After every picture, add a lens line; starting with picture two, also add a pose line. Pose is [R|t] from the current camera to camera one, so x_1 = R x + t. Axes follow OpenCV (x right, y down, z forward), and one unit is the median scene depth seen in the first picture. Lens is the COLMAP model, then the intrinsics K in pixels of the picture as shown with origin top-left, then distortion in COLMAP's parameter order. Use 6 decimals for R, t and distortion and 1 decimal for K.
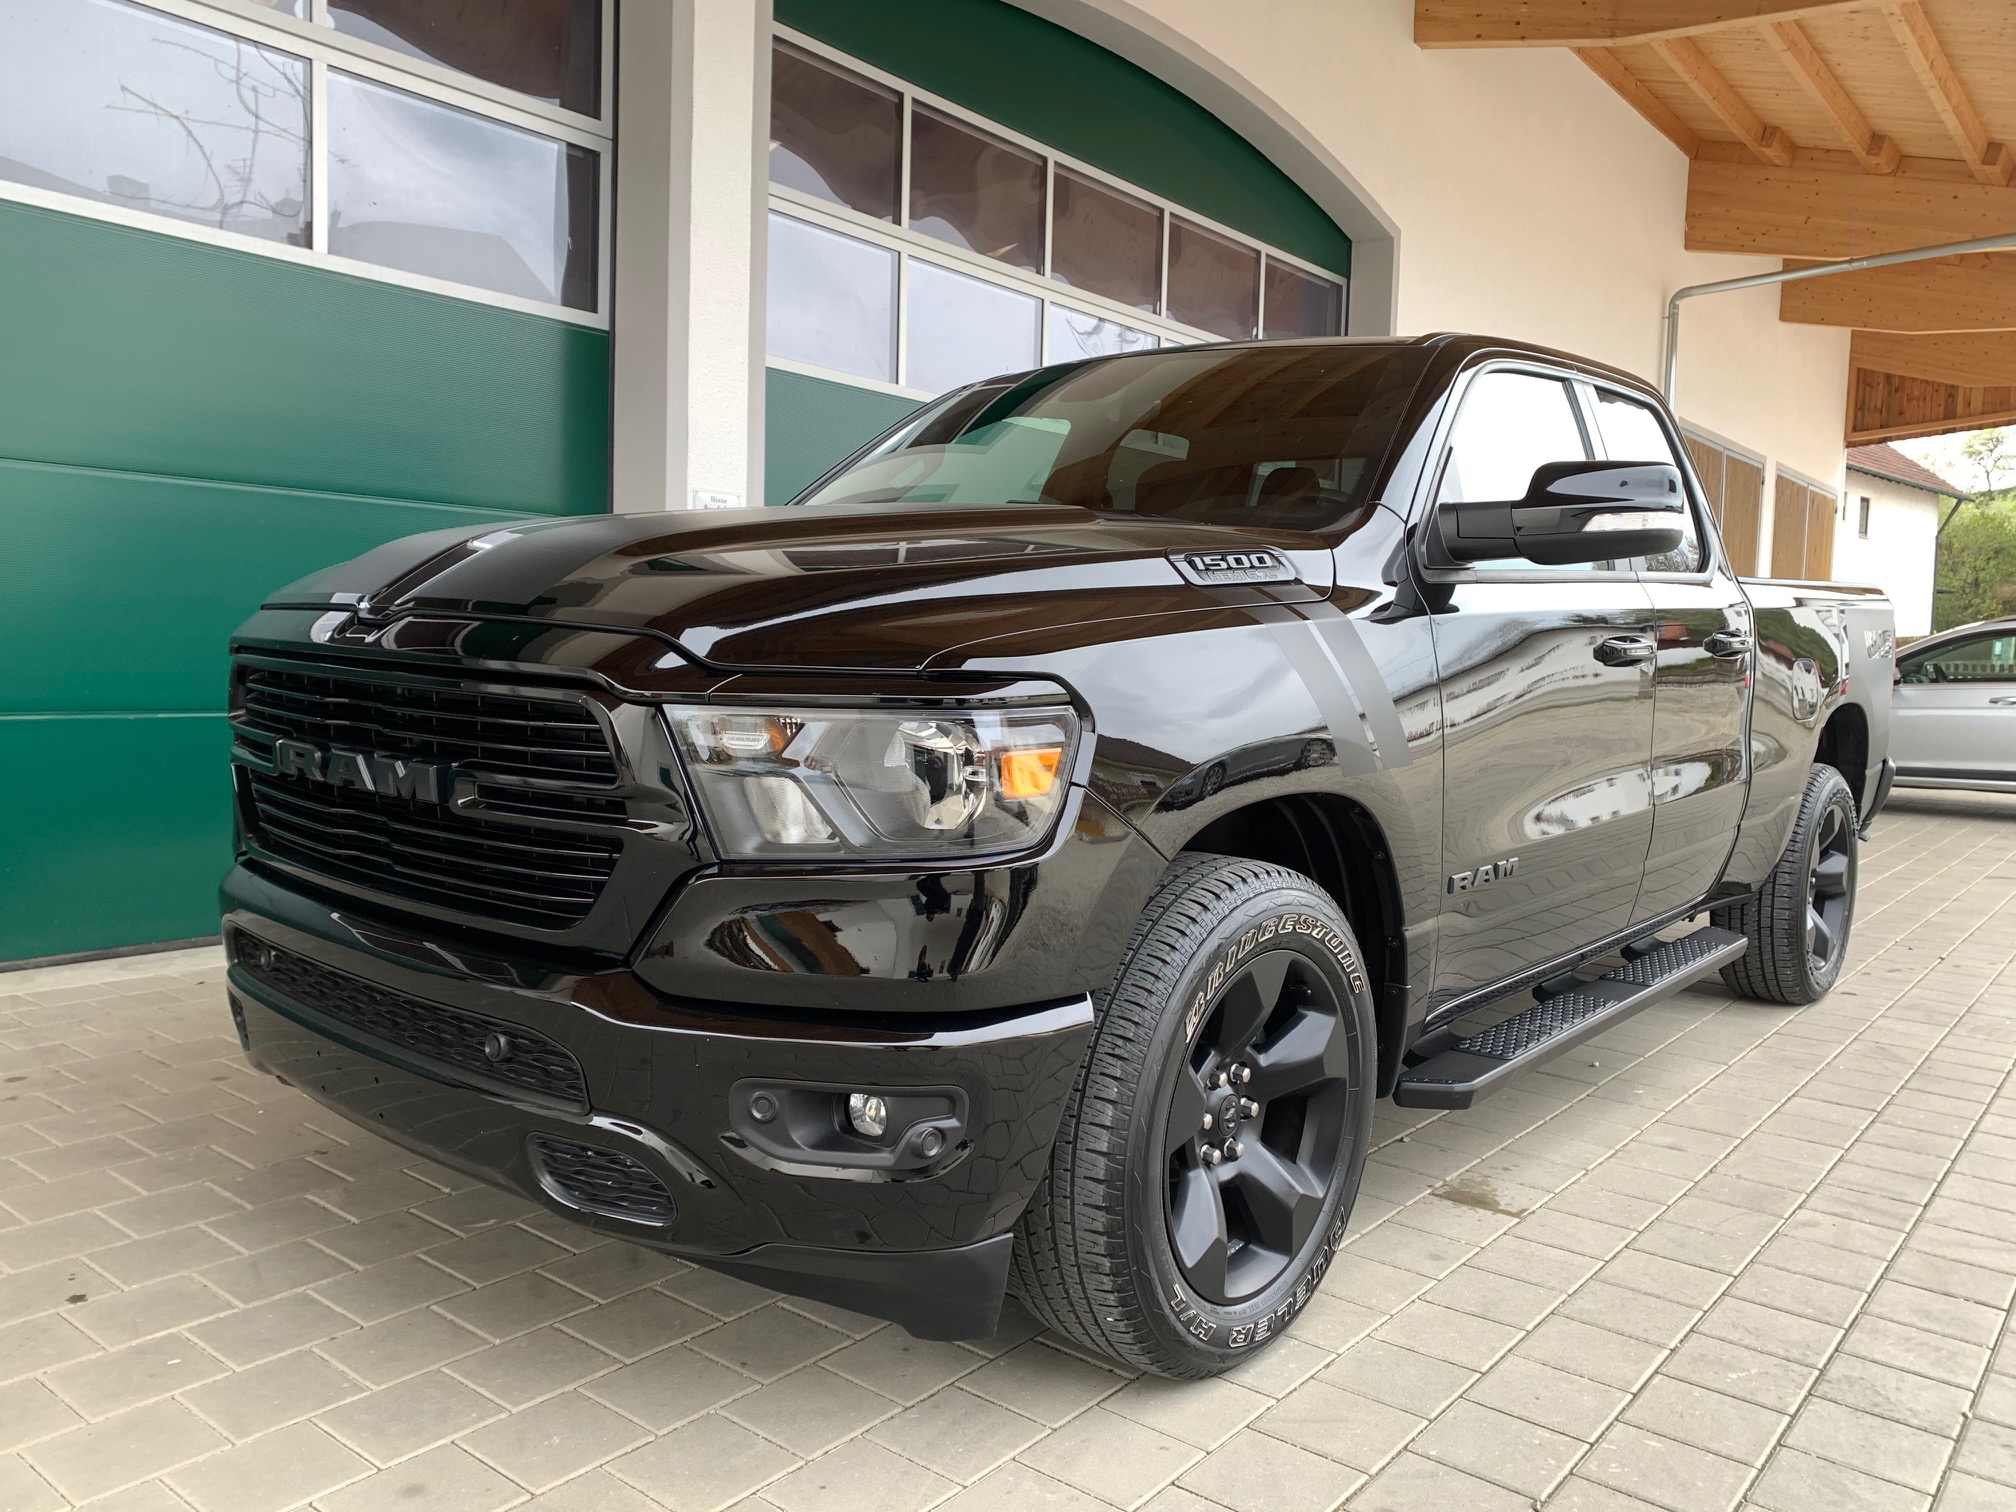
lens RADIAL K [[1559.6, 0, 1005.1], [0, 1559.6, 745.4], [0, 0, 1]] dist [0.028374, -0.013918]
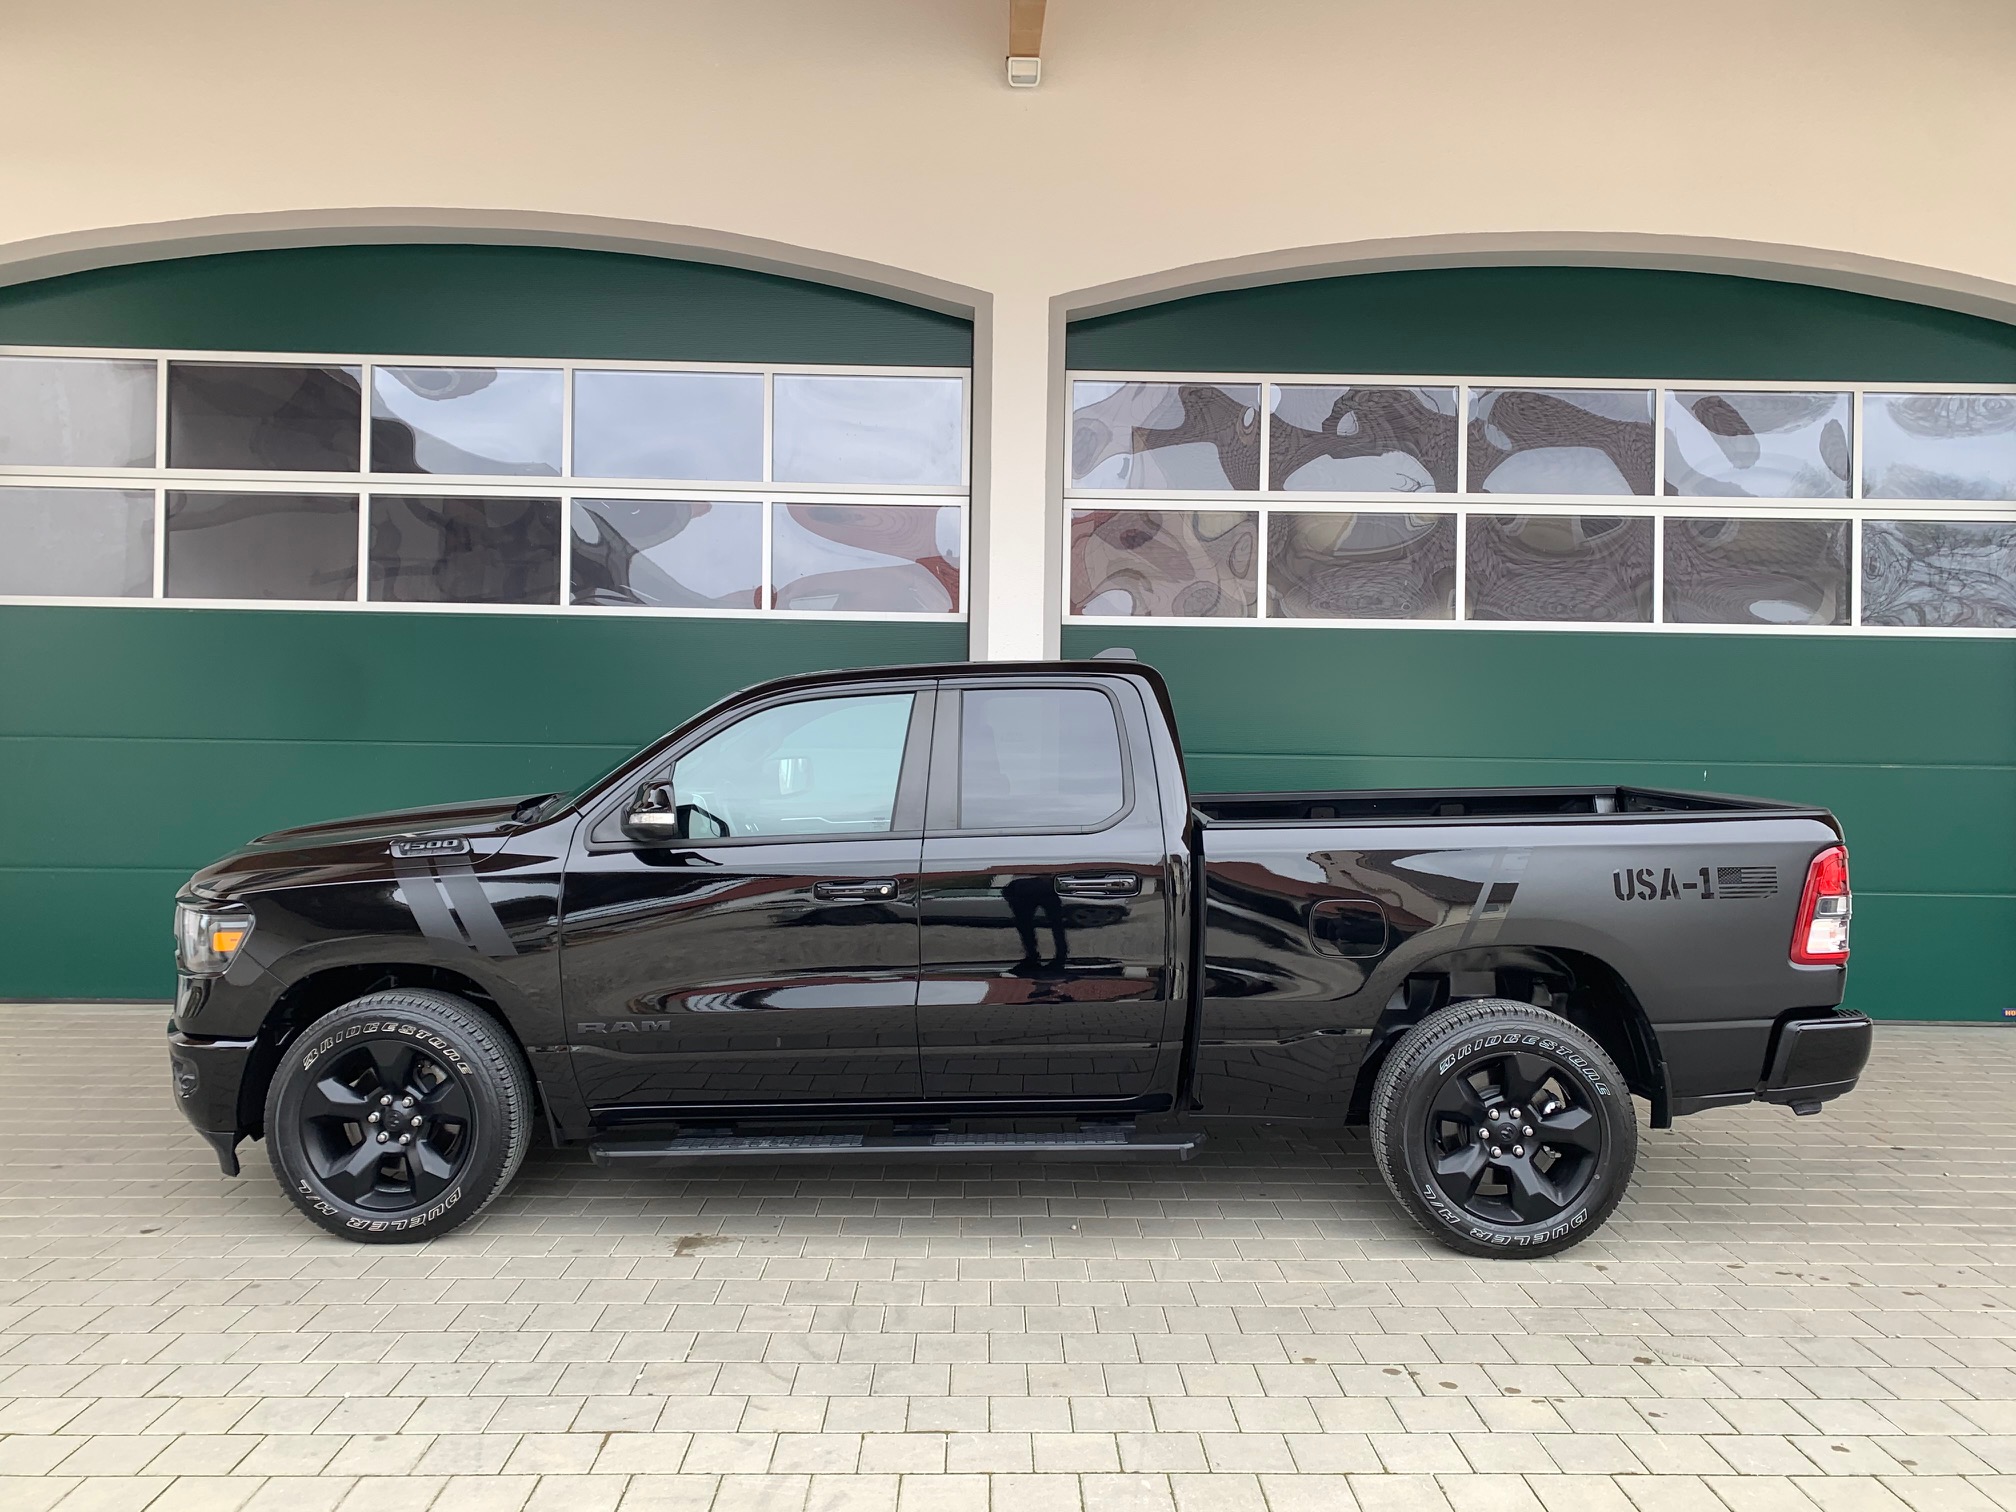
lens RADIAL K [[1540.9, 0, 1002.7], [0, 1540.9, 747.7], [0, 0, 1]] dist [0.018620, -0.007715]
pose [[0.639431, -0.016384, -0.768674, 2.137971], [-0.046812, 0.997088, -0.060193, -0.155786], [0.767422, 0.074472, 0.636803, 0.289599]]
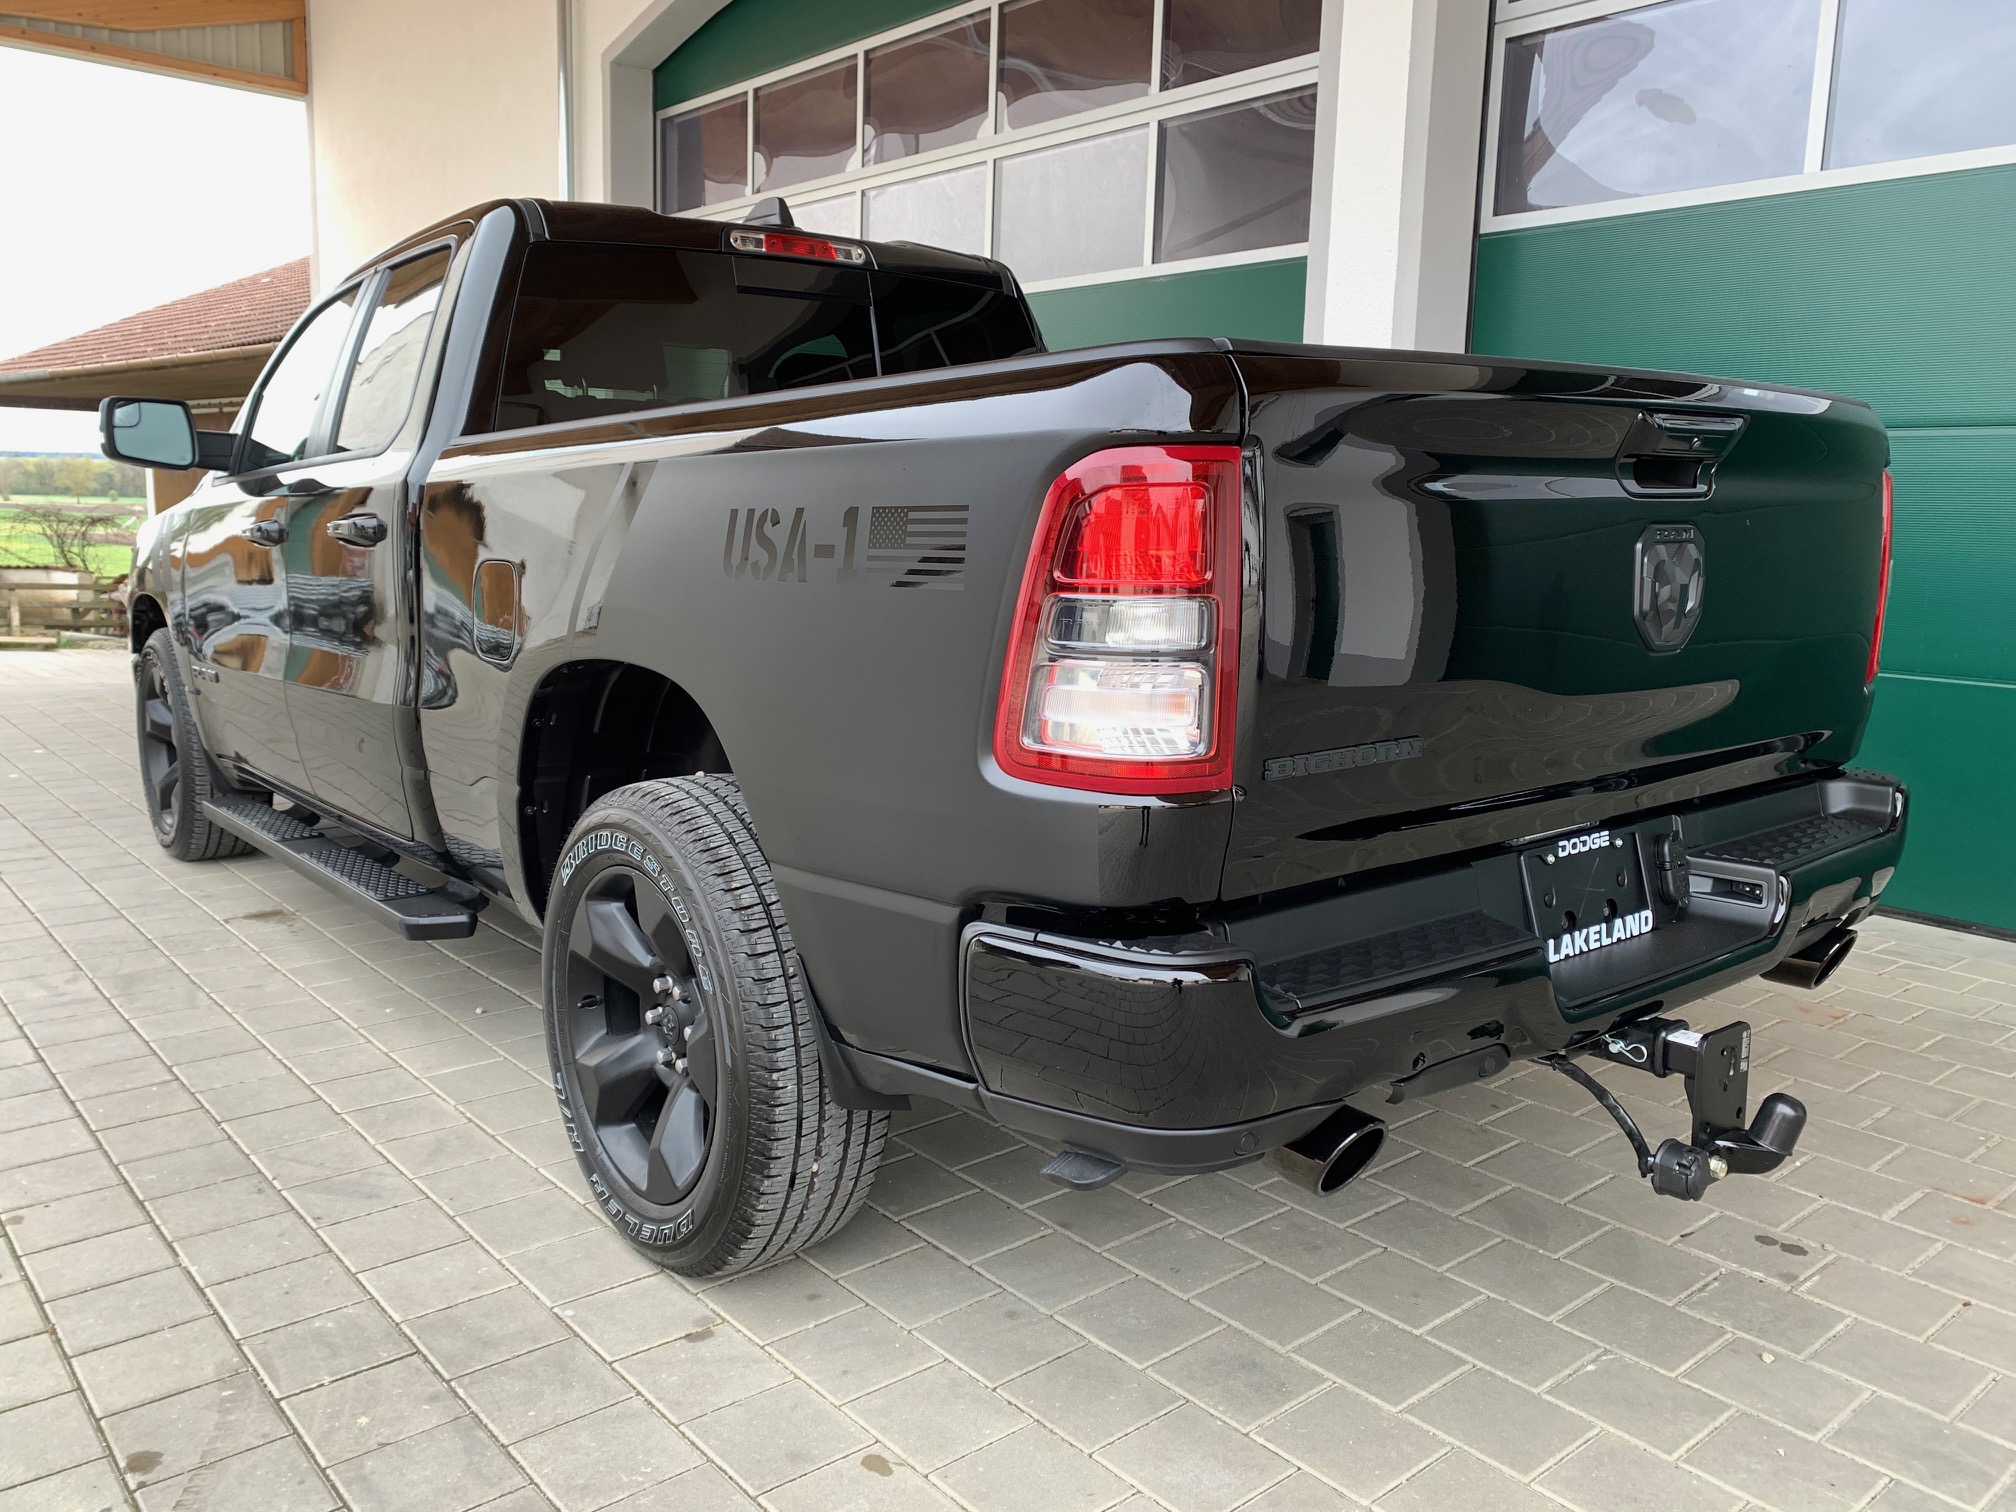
lens RADIAL K [[1530.3, 0, 997.7], [0, 1530.3, 756.8], [0, 0, 1]] dist [0.026488, -0.008182]
pose [[-0.186505, 0.125068, -0.974461, 1.956180], [-0.092546, 0.985217, 0.144161, -0.157303], [0.978086, 0.117069, -0.172173, 2.404123]]
